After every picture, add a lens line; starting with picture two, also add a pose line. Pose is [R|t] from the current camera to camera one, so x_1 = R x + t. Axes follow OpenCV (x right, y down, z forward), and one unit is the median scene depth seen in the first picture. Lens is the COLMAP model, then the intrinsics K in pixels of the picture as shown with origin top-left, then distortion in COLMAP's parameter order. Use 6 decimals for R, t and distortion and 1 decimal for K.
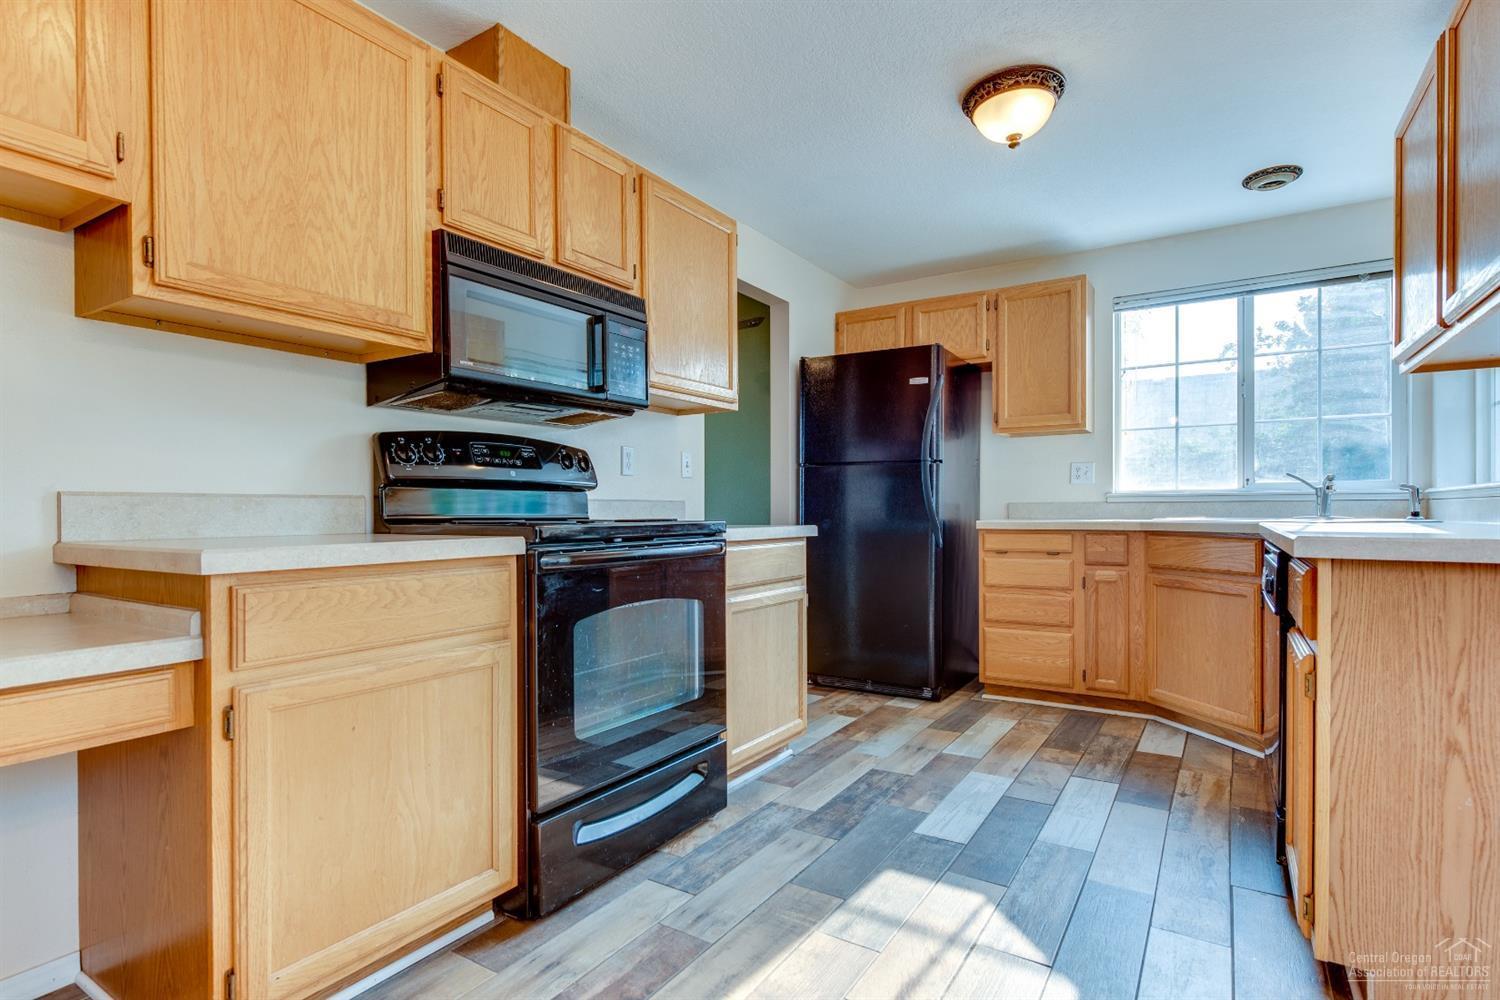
lens RADIAL K [[752.6, 0, 751.5], [0, 752.6, 512.3], [0, 0, 1]] dist [0.008291, -0.001510]
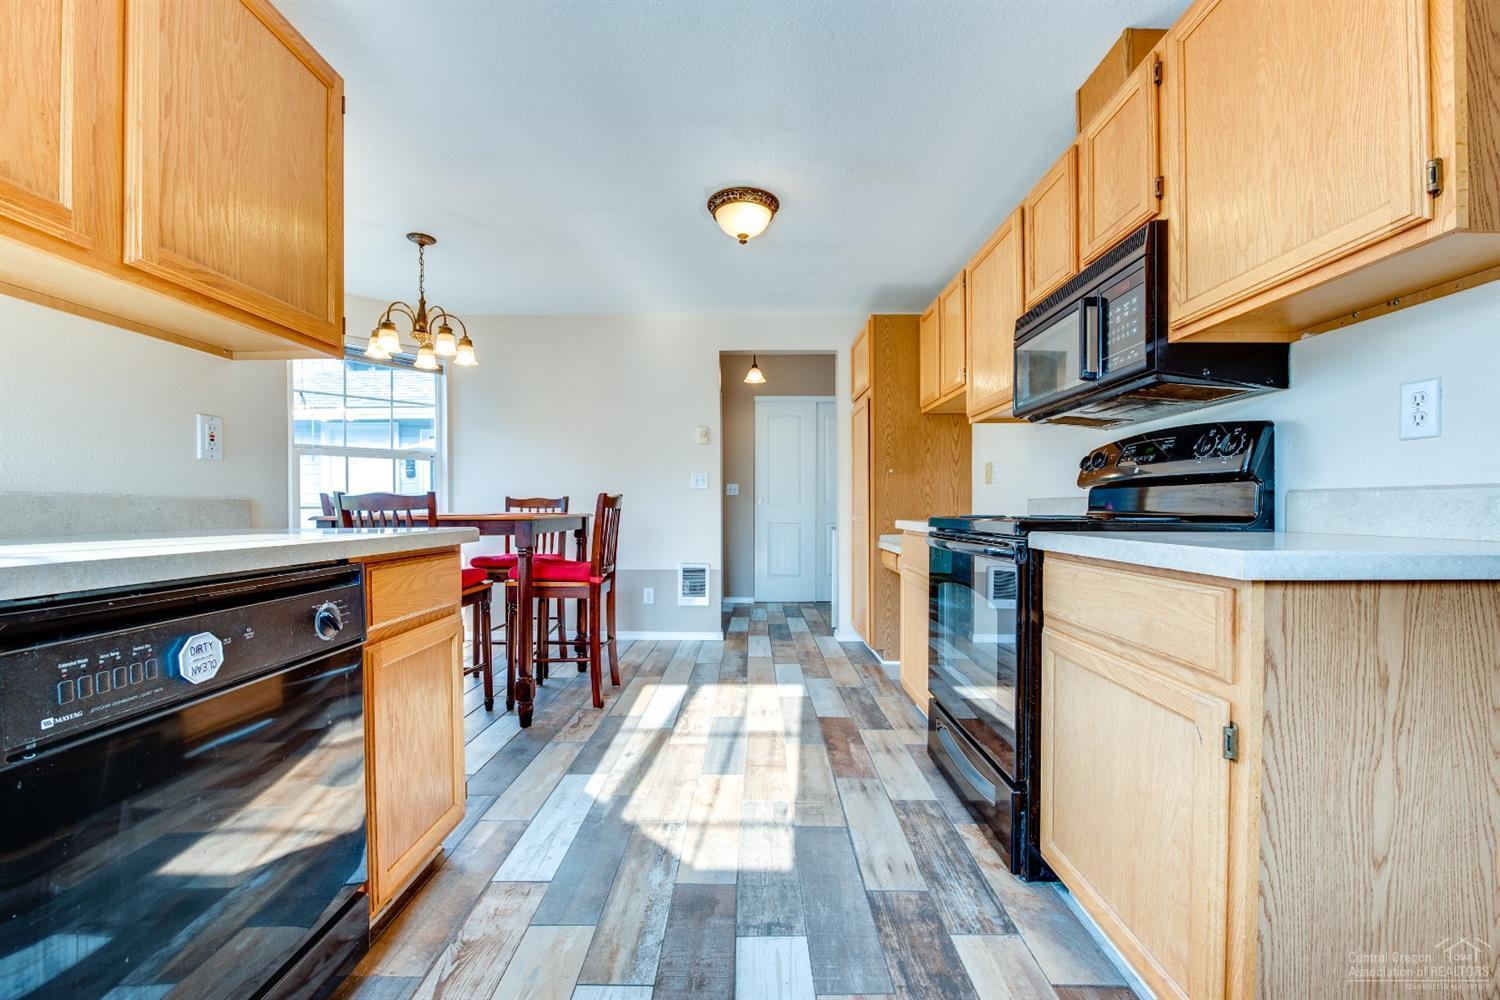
lens RADIAL K [[612.5, 0, 748.0], [0, 612.5, 509.6], [0, 0, 1]] dist [-0.007075, -0.001413]
pose [[-0.850725, 0.010332, -0.525510, 0.522545], [0.006432, 0.999937, 0.009246, -0.008230], [0.525572, 0.004486, -0.850737, 1.338338]]
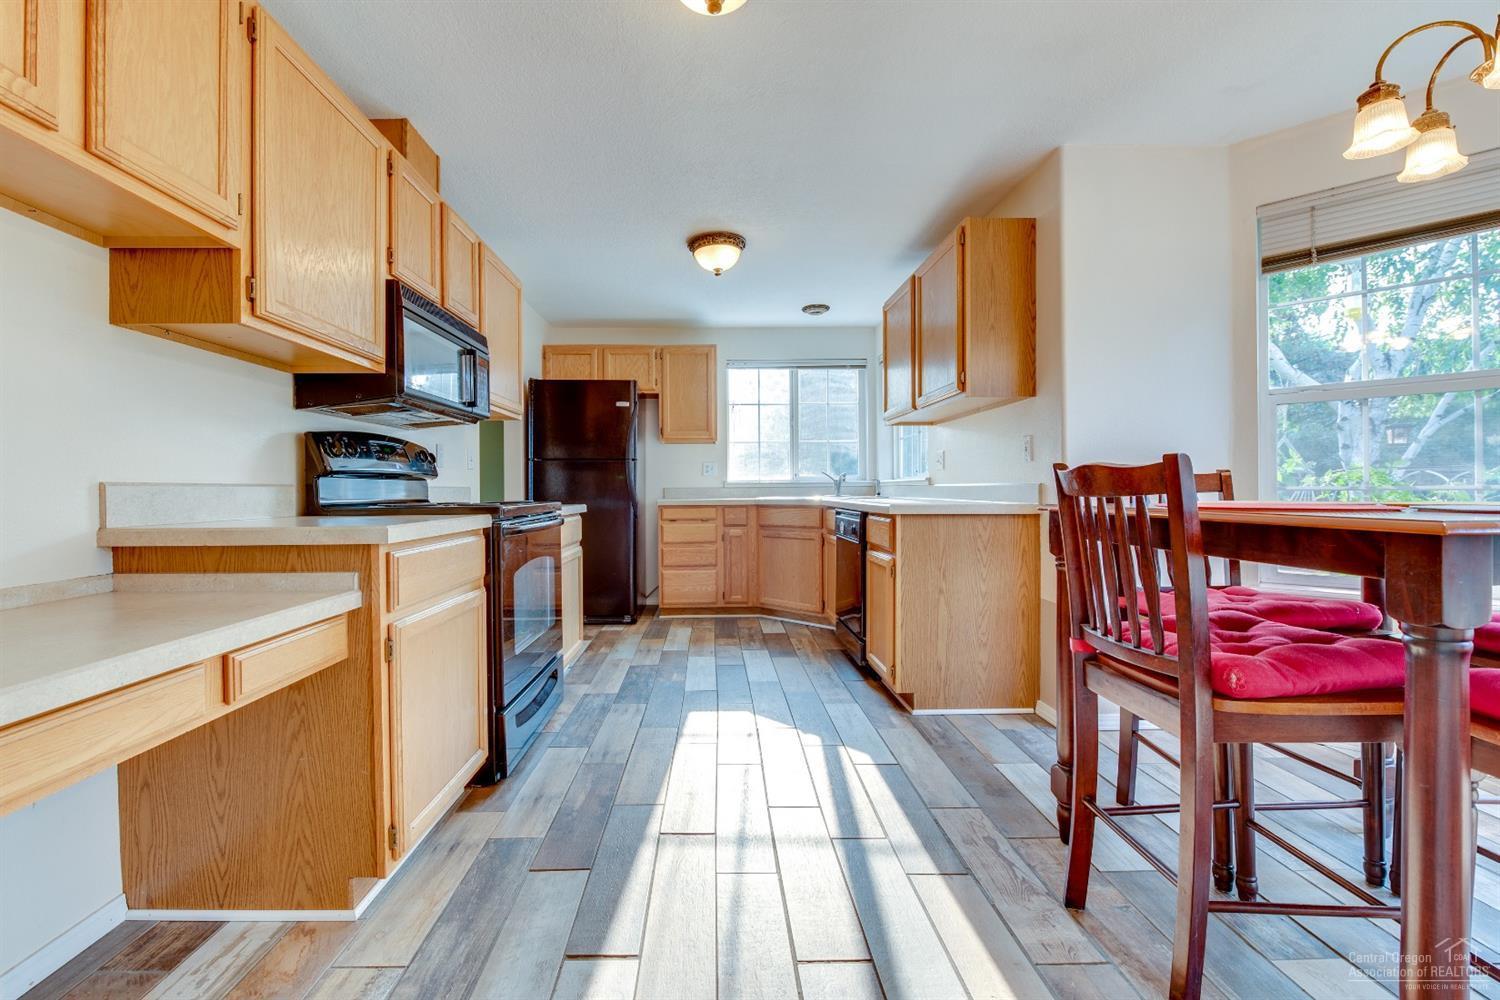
lens RADIAL K [[612.5, 0, 720.5], [0, 612.5, 489.5], [0, 0, 1]] dist [-0.007075, -0.001413]
pose [[0.841817, -0.002965, 0.539755, -0.390325], [0.006917, 0.999962, -0.005295, -0.003519], [-0.539718, 0.008191, 0.841806, -0.143625]]
